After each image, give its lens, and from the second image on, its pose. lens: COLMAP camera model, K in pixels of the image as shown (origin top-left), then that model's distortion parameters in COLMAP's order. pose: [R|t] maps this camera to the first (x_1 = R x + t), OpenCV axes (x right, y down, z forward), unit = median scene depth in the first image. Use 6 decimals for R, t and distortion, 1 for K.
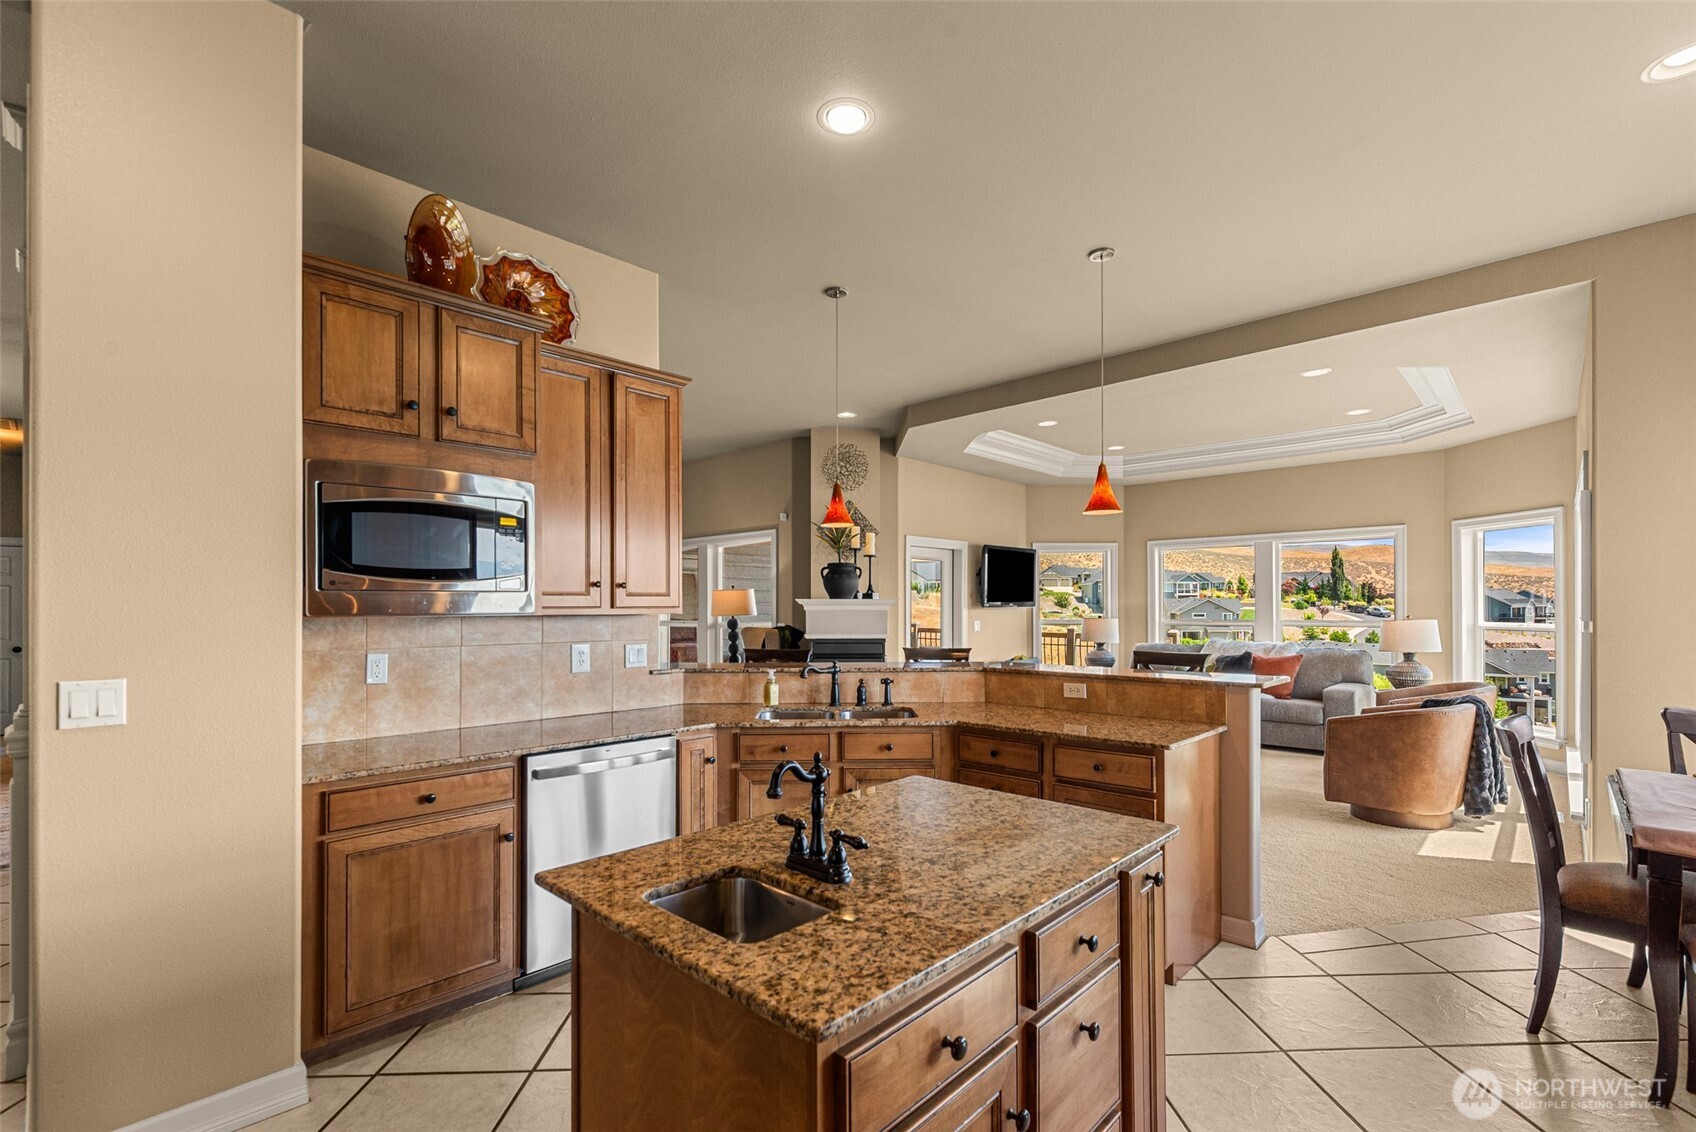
lens RADIAL K [[745.3, 0, 860.1], [0, 745.3, 618.8], [0, 0, 1]] dist [0.001243, 0.001384]
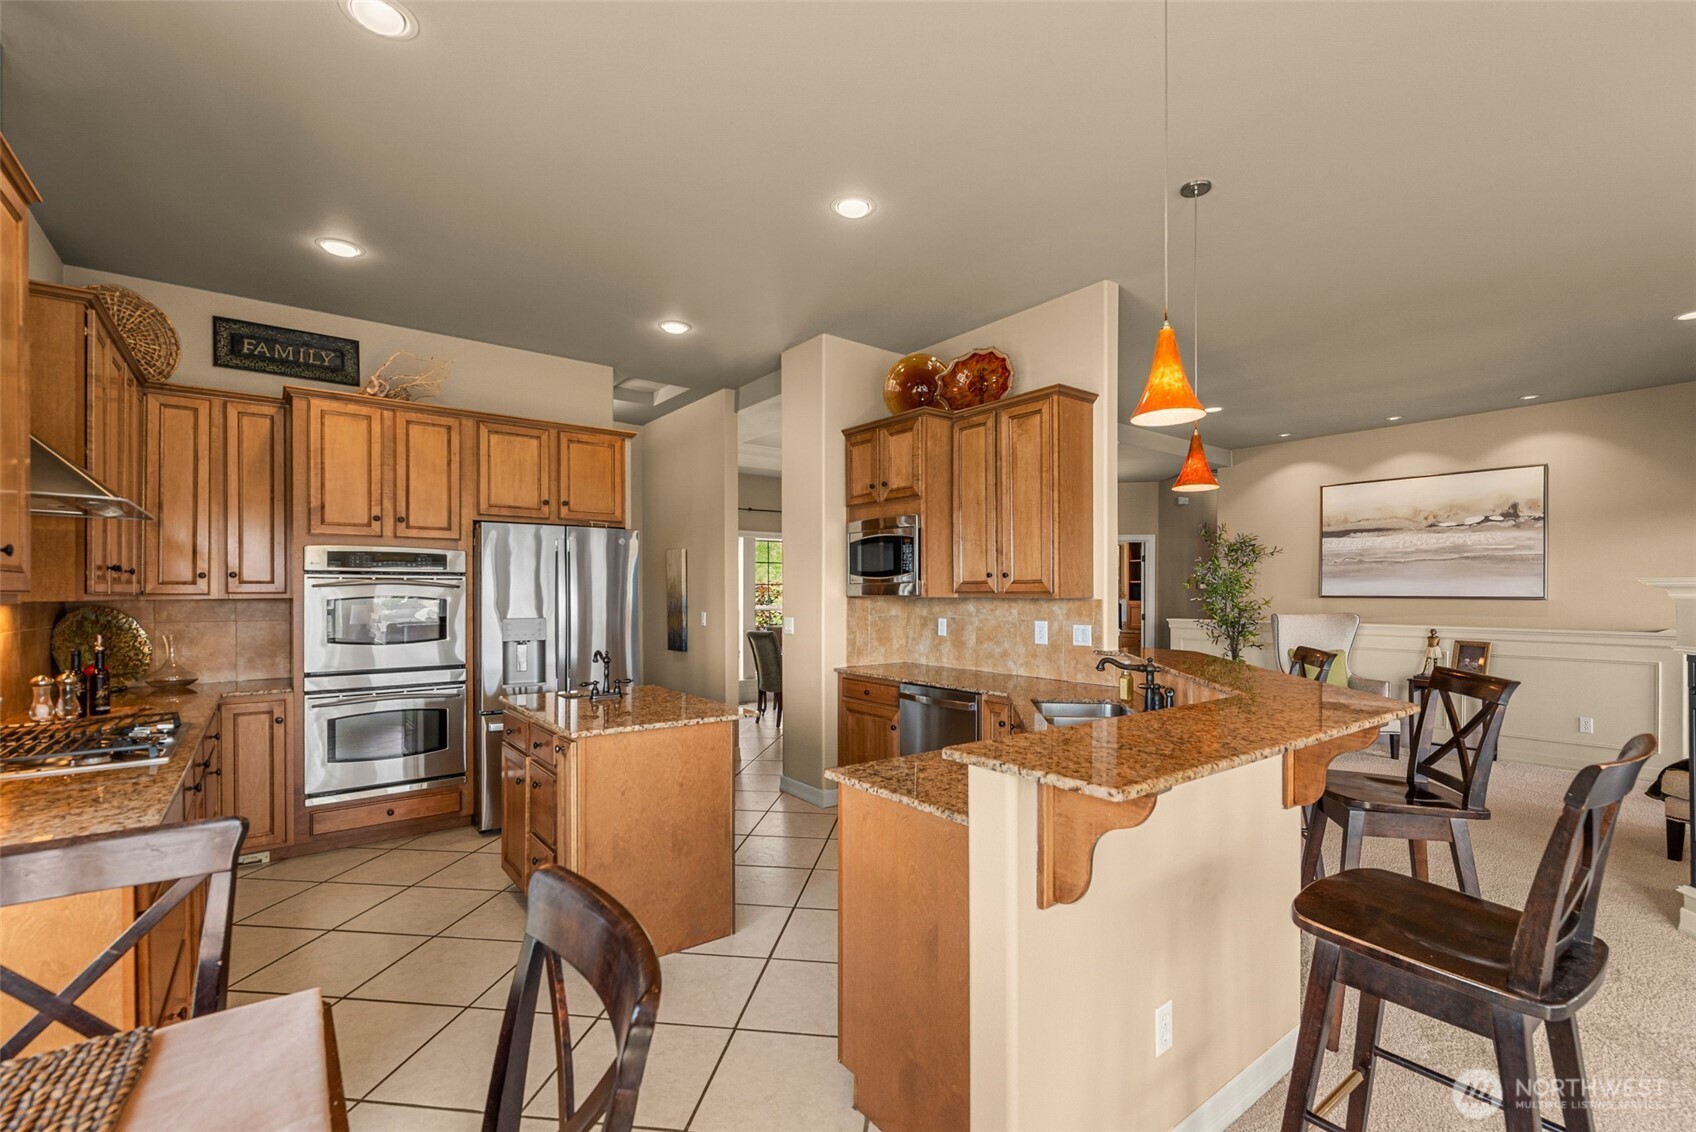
lens RADIAL K [[745.3, 0, 862.1], [0, 745.3, 594.2], [0, 0, 1]] dist [0.001243, 0.001384]
pose [[-0.154863, 0.006665, -0.987913, 0.975074], [-0.016175, 0.999826, 0.009281, -0.020167], [0.987803, 0.017417, -0.154729, 0.963541]]
